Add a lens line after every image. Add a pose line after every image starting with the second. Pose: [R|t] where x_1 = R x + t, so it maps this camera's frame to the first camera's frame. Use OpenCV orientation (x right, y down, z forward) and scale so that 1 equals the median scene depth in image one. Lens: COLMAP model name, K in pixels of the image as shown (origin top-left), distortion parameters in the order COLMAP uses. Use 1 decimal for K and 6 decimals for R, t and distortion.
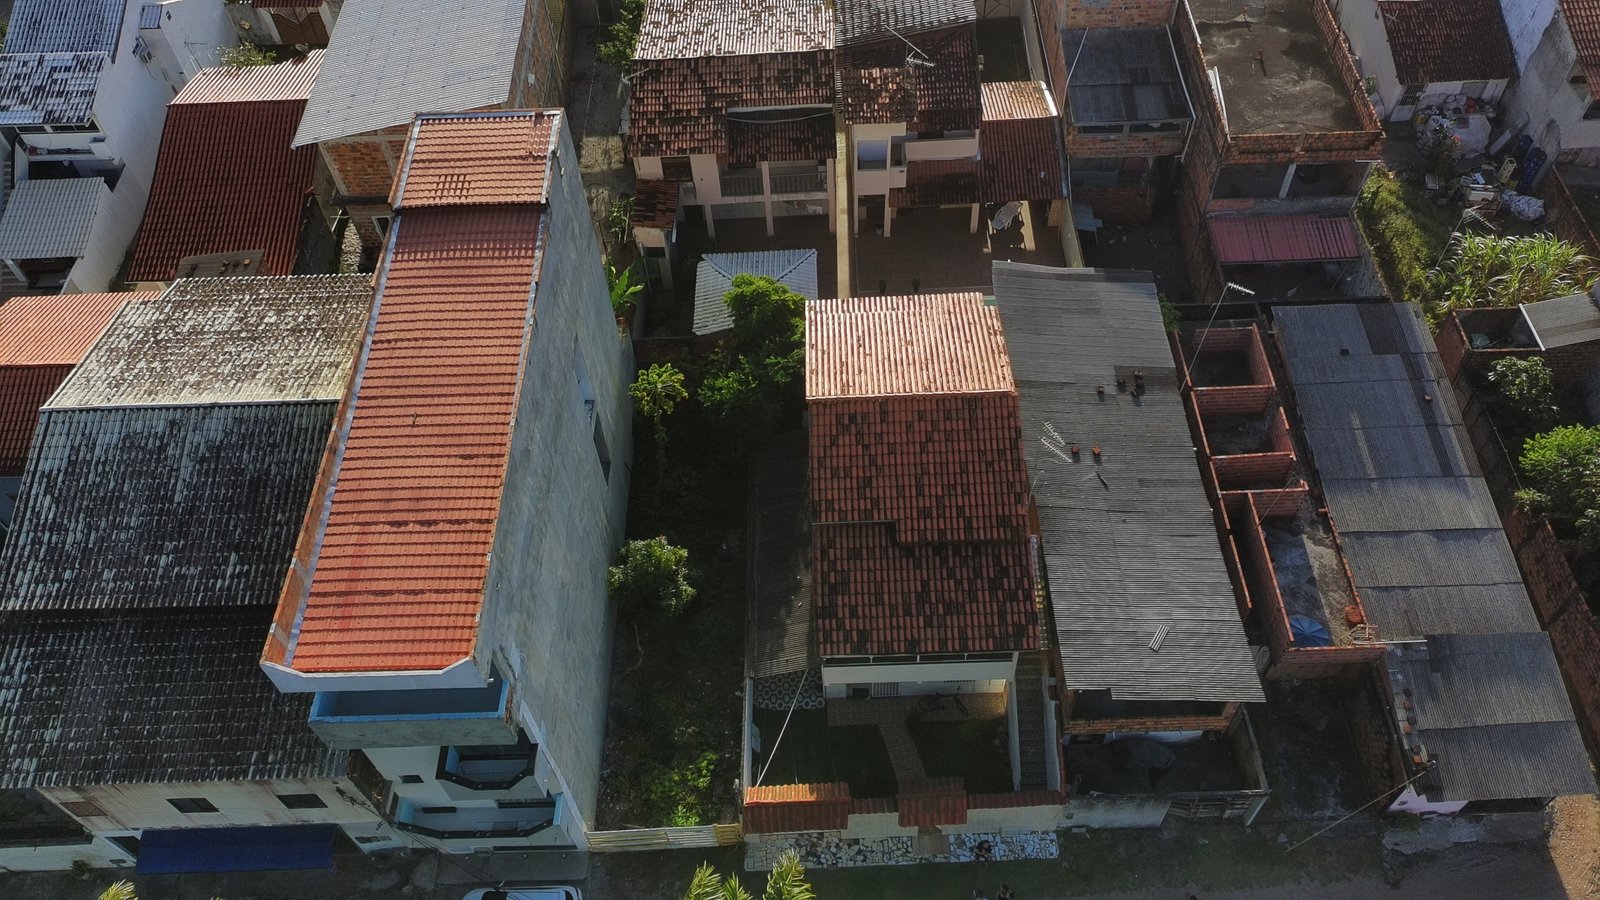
lens RADIAL K [[1228.7, 0, 801.7], [0, 1228.7, 444.6], [0, 0, 1]] dist [0.078108, -0.090703]
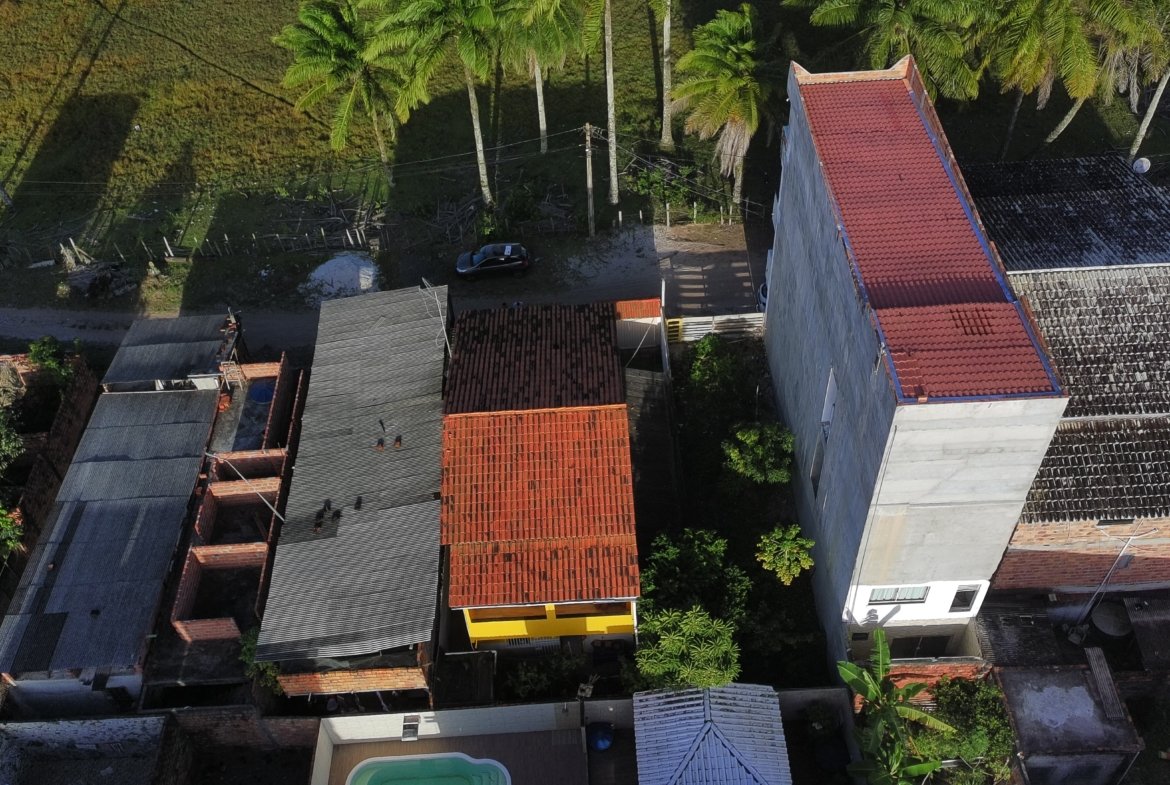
lens RADIAL K [[1071.1, 0, 586.9], [0, 1071.1, 389.0], [0, 0, 1]] dist [0.075274, -0.080043]
pose [[-0.995881, 0.077585, 0.046913, -0.008335], [0.032582, -0.176618, 0.983740, -1.044577], [0.084609, 0.981217, 0.173363, 0.841412]]
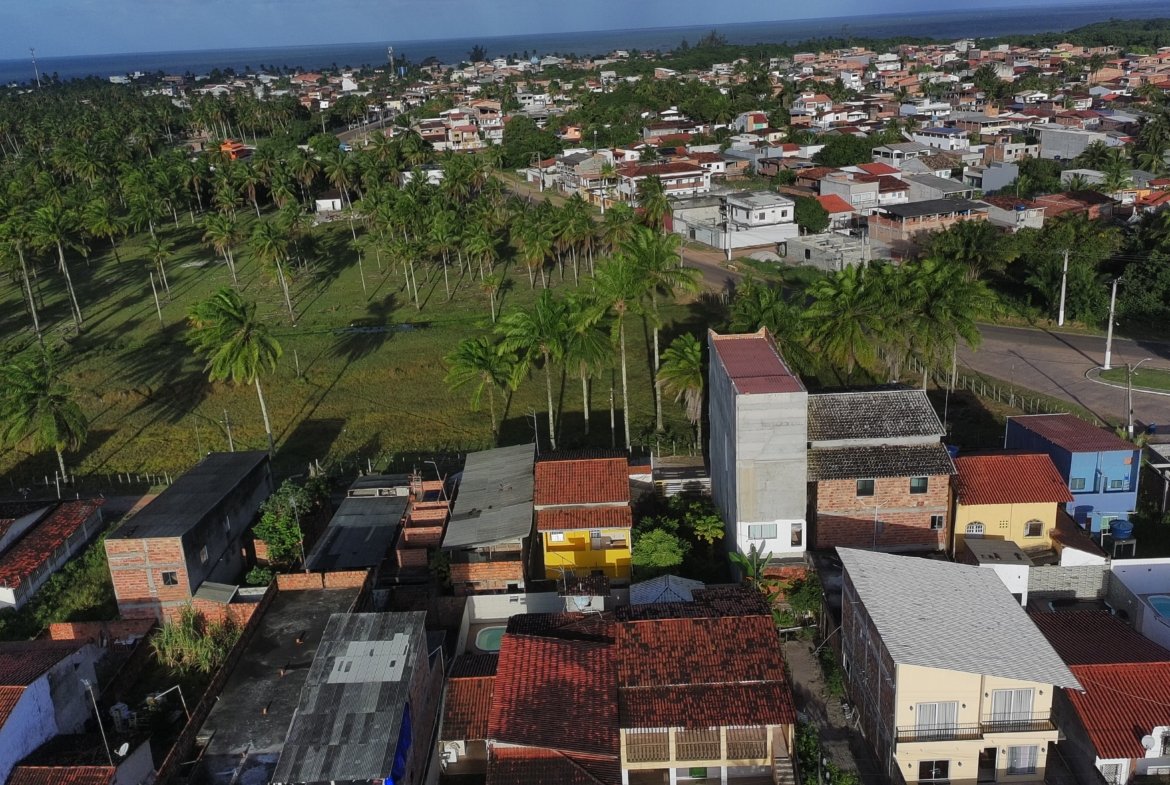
lens RADIAL K [[1071.1, 0, 586.9], [0, 1071.1, 389.0], [0, 0, 1]] dist [0.075274, -0.080043]
pose [[-0.995377, 0.087793, 0.038943, -0.011851], [0.065710, 0.326786, 0.942811, -2.019198], [0.070046, 0.941012, -0.331044, 1.581467]]
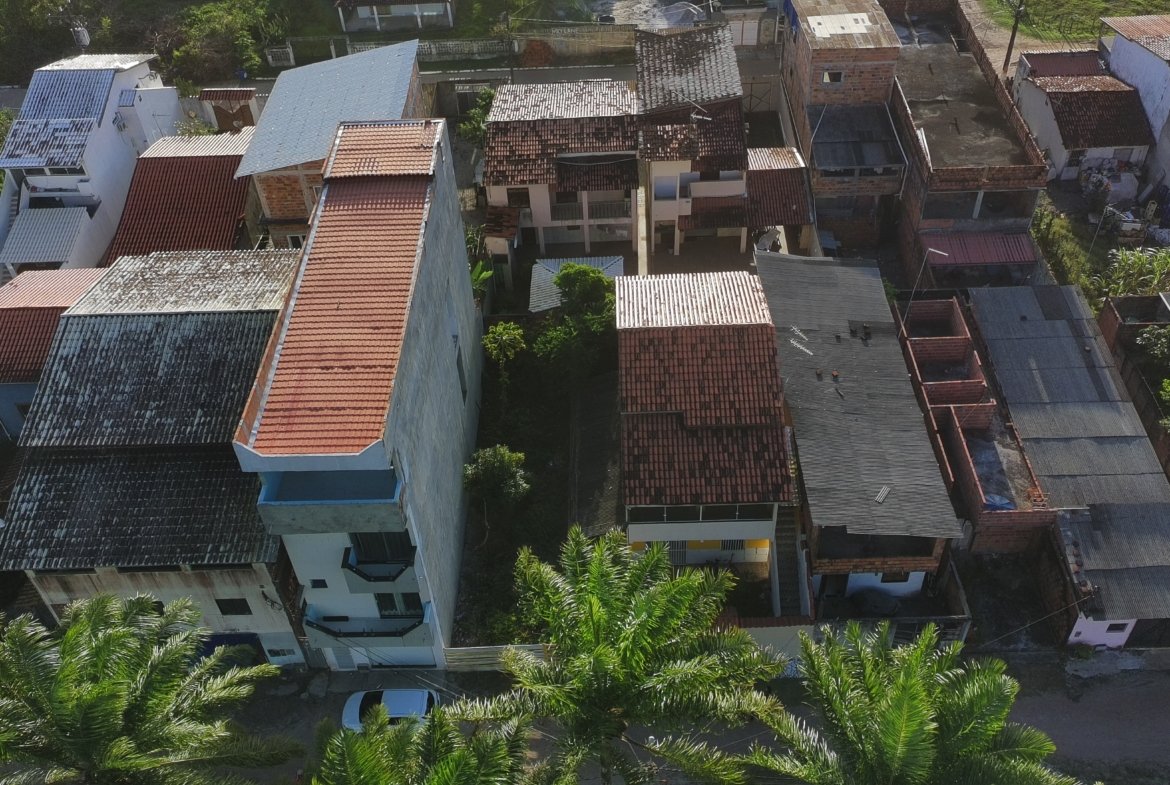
lens RADIAL K [[1071.1, 0, 586.9], [0, 1071.1, 389.0], [0, 0, 1]] dist [0.075274, -0.080043]
pose [[0.999847, 0.010427, -0.014030, -0.012356], [-0.012457, 0.988075, -0.153468, 0.216410], [0.012262, 0.153620, 0.988054, -0.154070]]
